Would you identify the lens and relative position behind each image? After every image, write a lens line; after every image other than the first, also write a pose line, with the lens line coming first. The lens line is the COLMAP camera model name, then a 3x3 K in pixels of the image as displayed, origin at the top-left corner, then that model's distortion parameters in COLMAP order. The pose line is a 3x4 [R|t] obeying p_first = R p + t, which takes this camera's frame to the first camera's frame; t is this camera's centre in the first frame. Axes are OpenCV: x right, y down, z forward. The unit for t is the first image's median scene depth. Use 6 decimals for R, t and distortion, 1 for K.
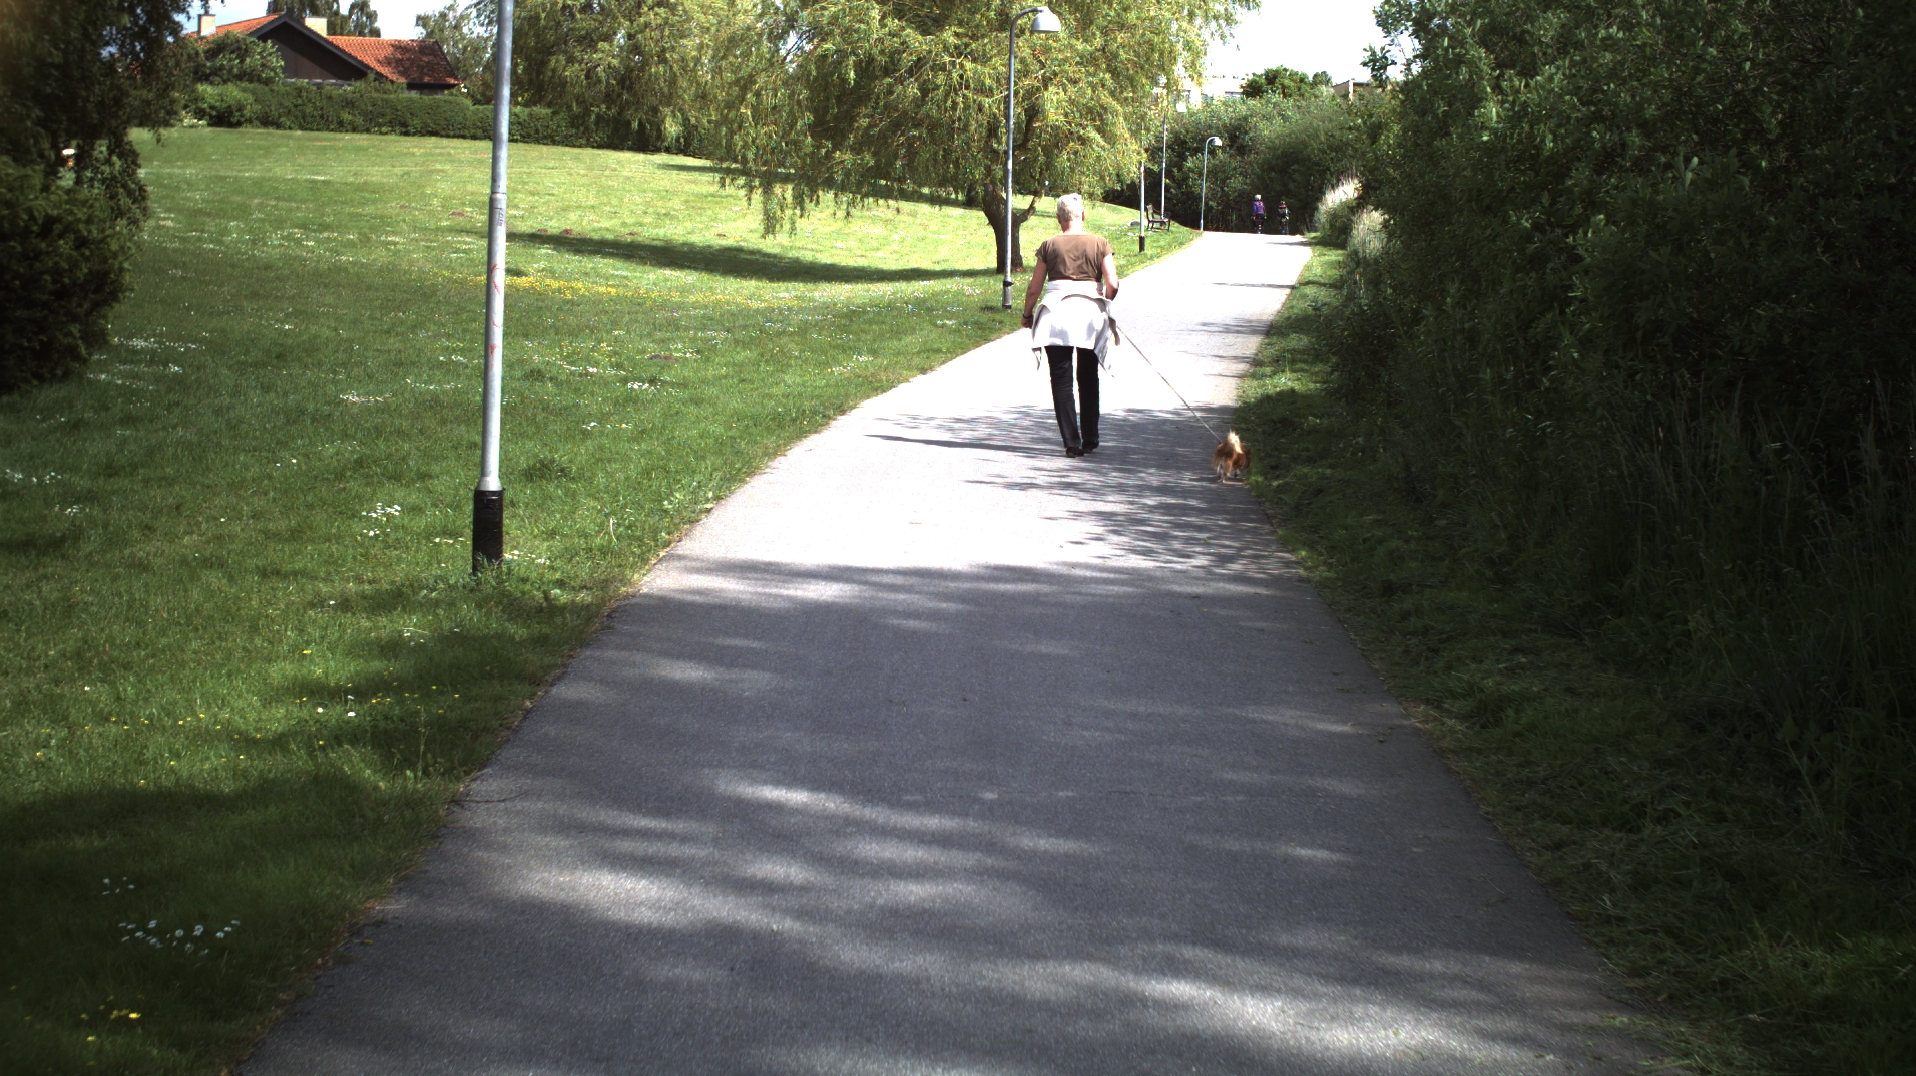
lens RADIAL K [[3448.4, 0, 965.5], [0, 3448.4, 506.7], [0, 0, 1]] dist [-0.304991, 0.428012]
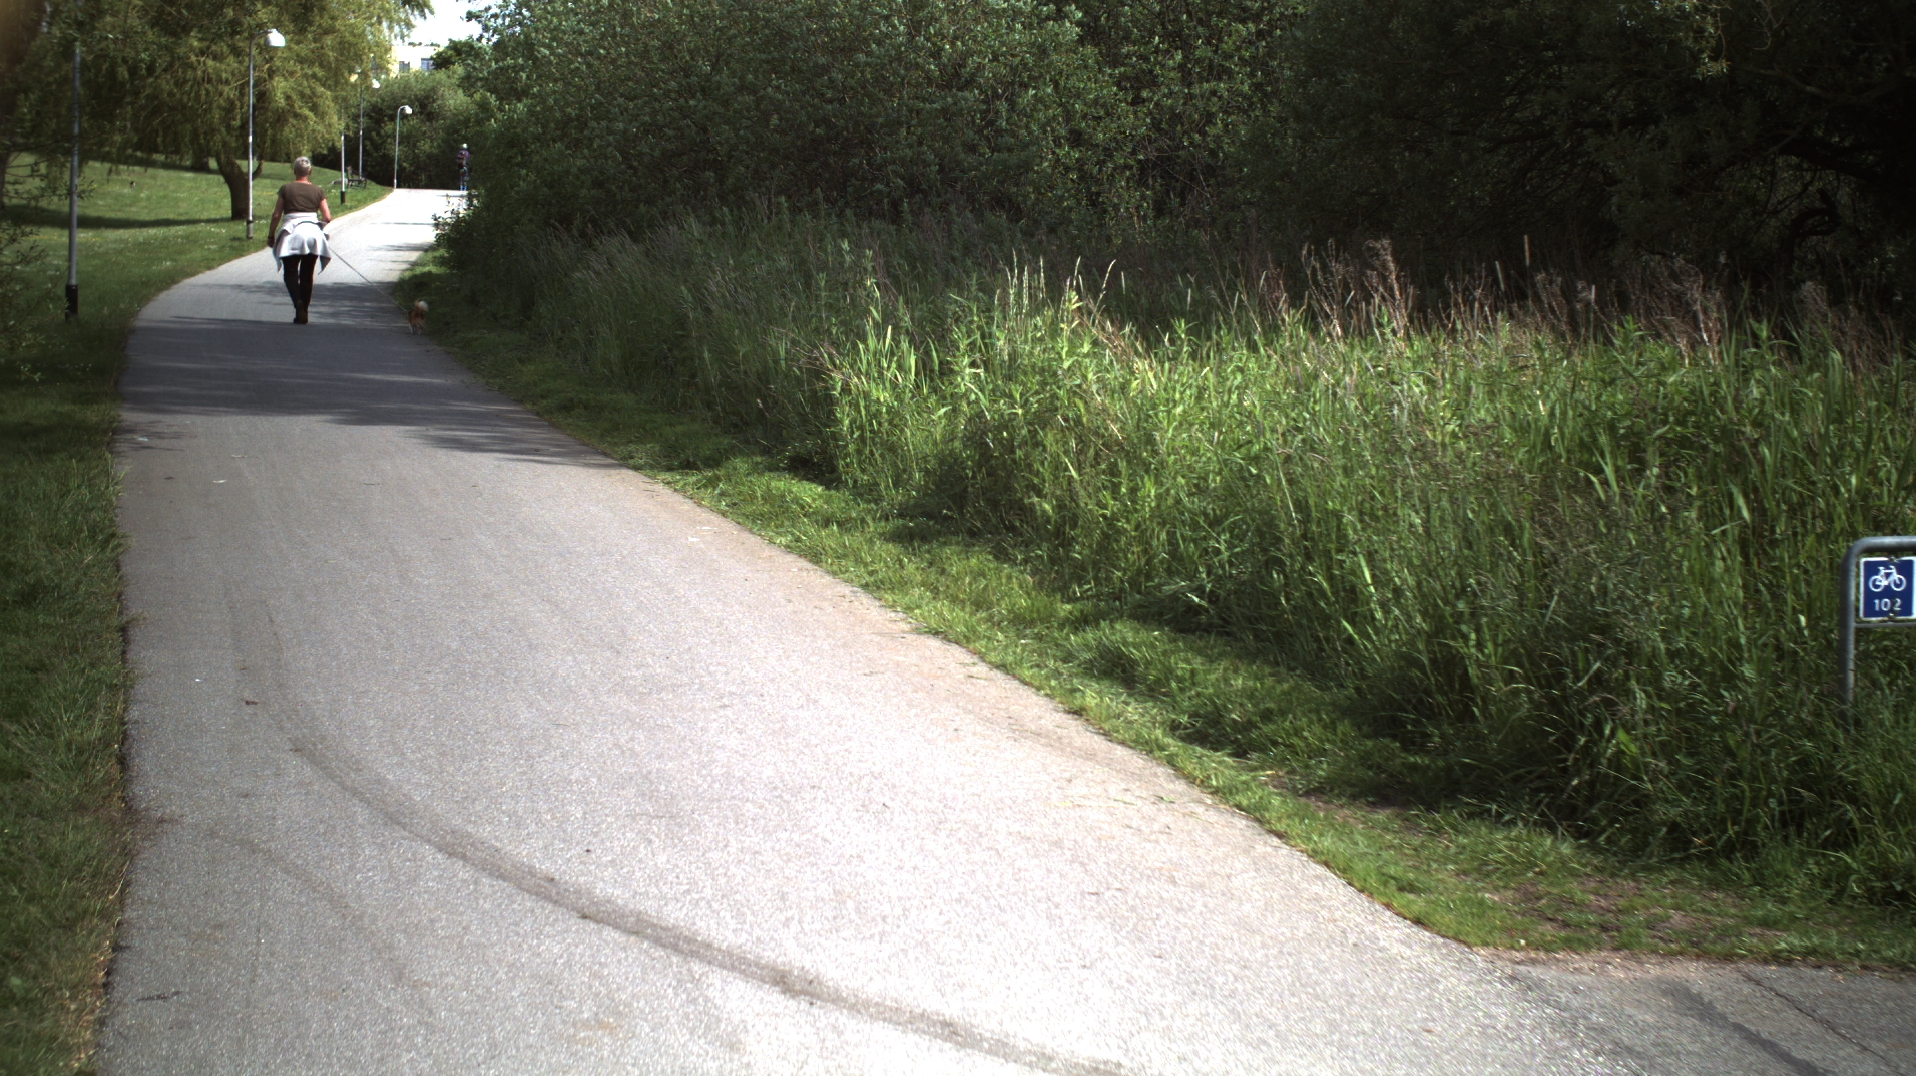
lens RADIAL K [[3448.4, 0, 965.5], [0, 3448.4, 506.7], [0, 0, 1]] dist [-0.304991, 0.428012]
pose [[0.973473, -0.025765, 0.227349, -0.015558], [0.023111, 0.999630, 0.014327, 0.028471], [-0.227634, -0.008693, 0.973708, -0.315790]]
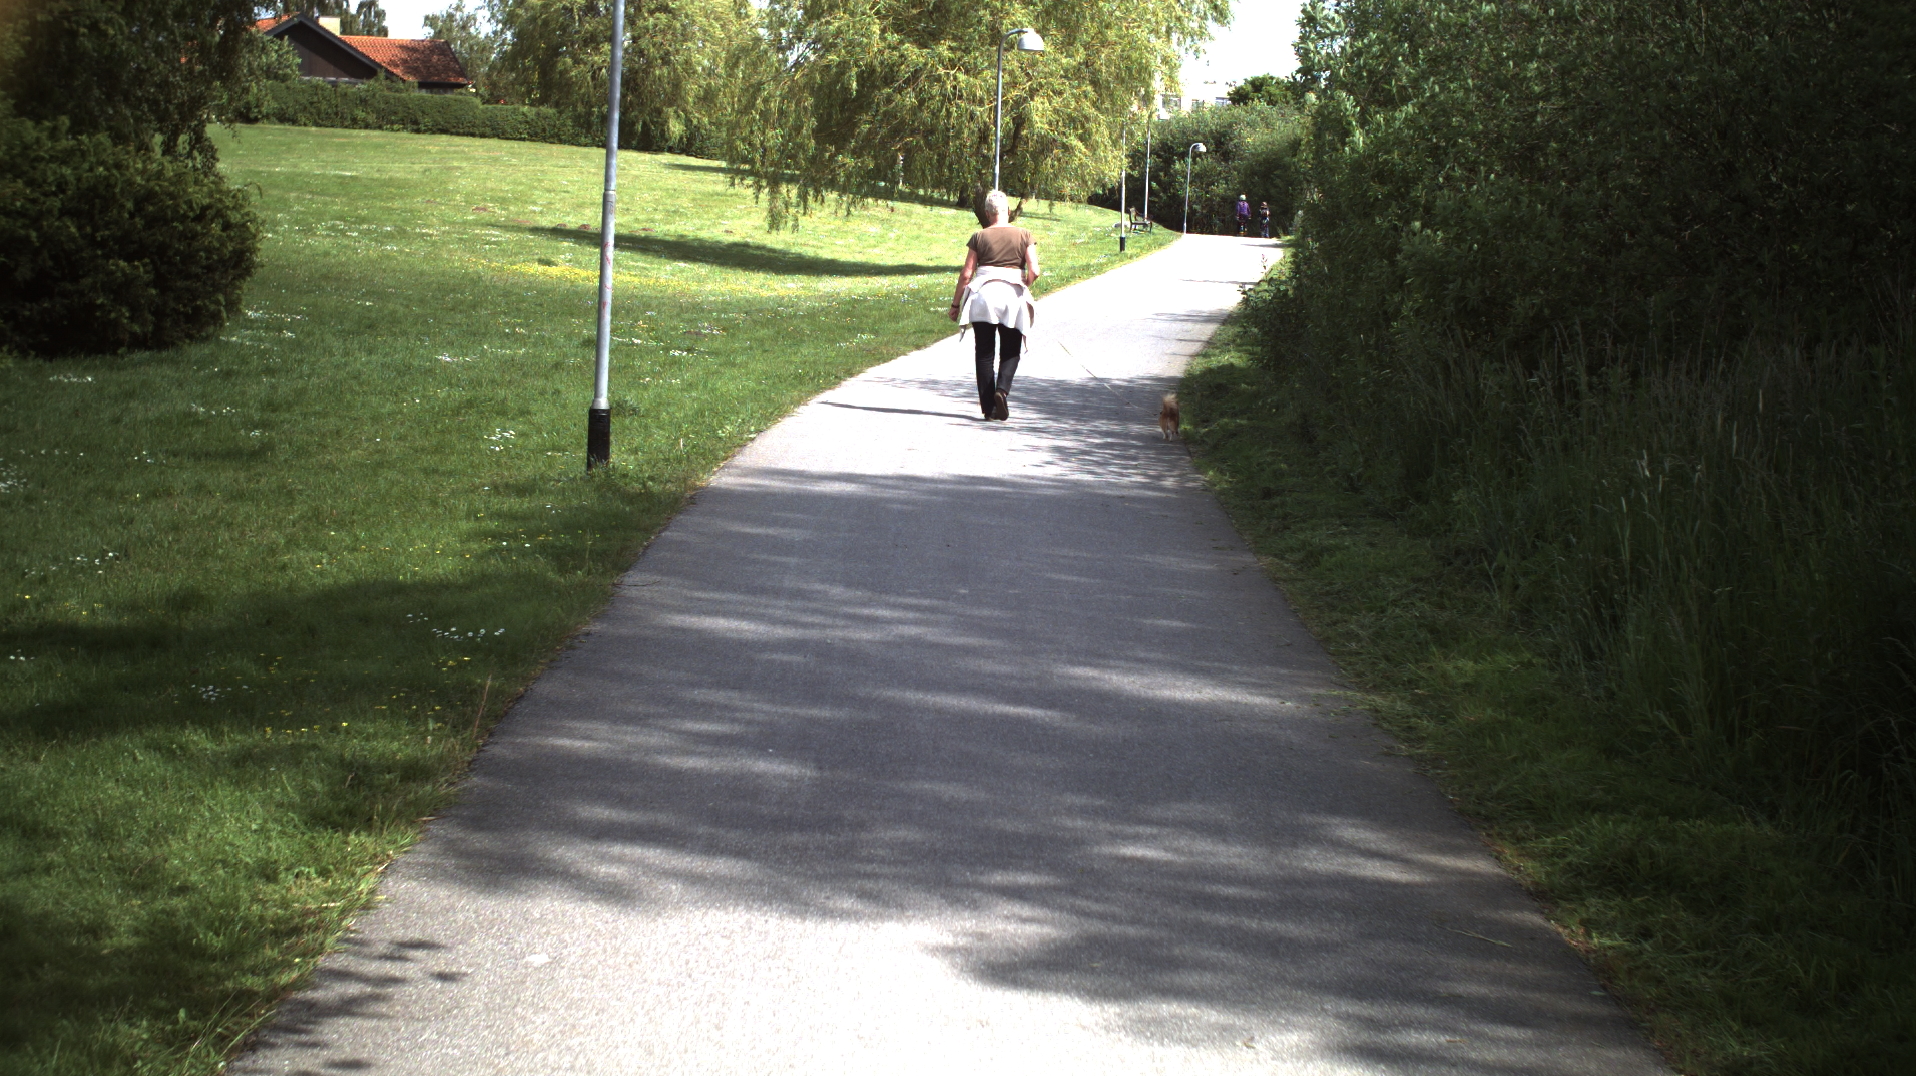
lens RADIAL K [[3448.4, 0, 965.5], [0, 3448.4, 506.7], [0, 0, 1]] dist [-0.304991, 0.428012]
pose [[0.999937, 0.010876, 0.002841, 0.000490], [-0.010875, 0.999941, -0.000527, 0.007219], [-0.002846, 0.000496, 0.999996, -0.078452]]
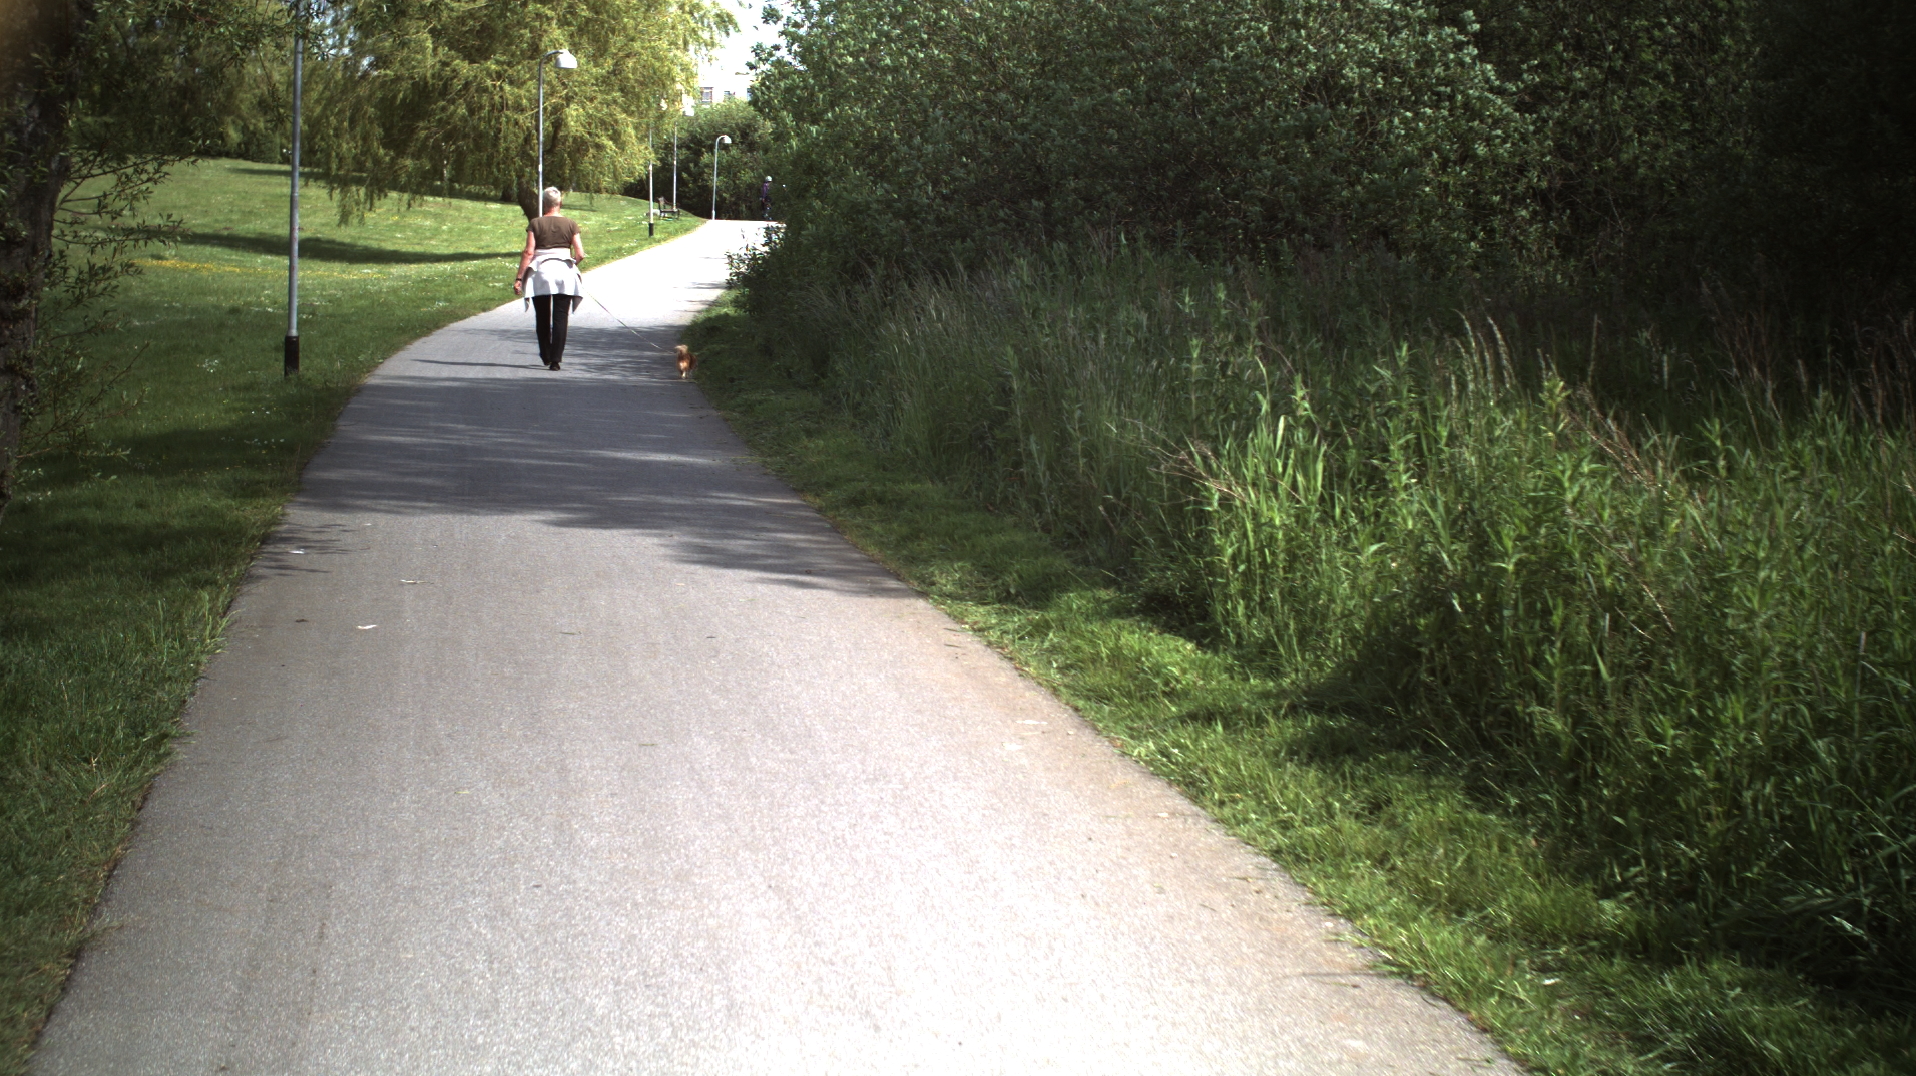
lens RADIAL K [[3448.4, 0, 965.5], [0, 3448.4, 506.7], [0, 0, 1]] dist [-0.304991, 0.428012]
pose [[0.990771, -0.021995, 0.133747, -0.002921], [0.021726, 0.999758, 0.003465, 0.021635], [-0.133791, -0.000527, 0.991009, -0.237222]]
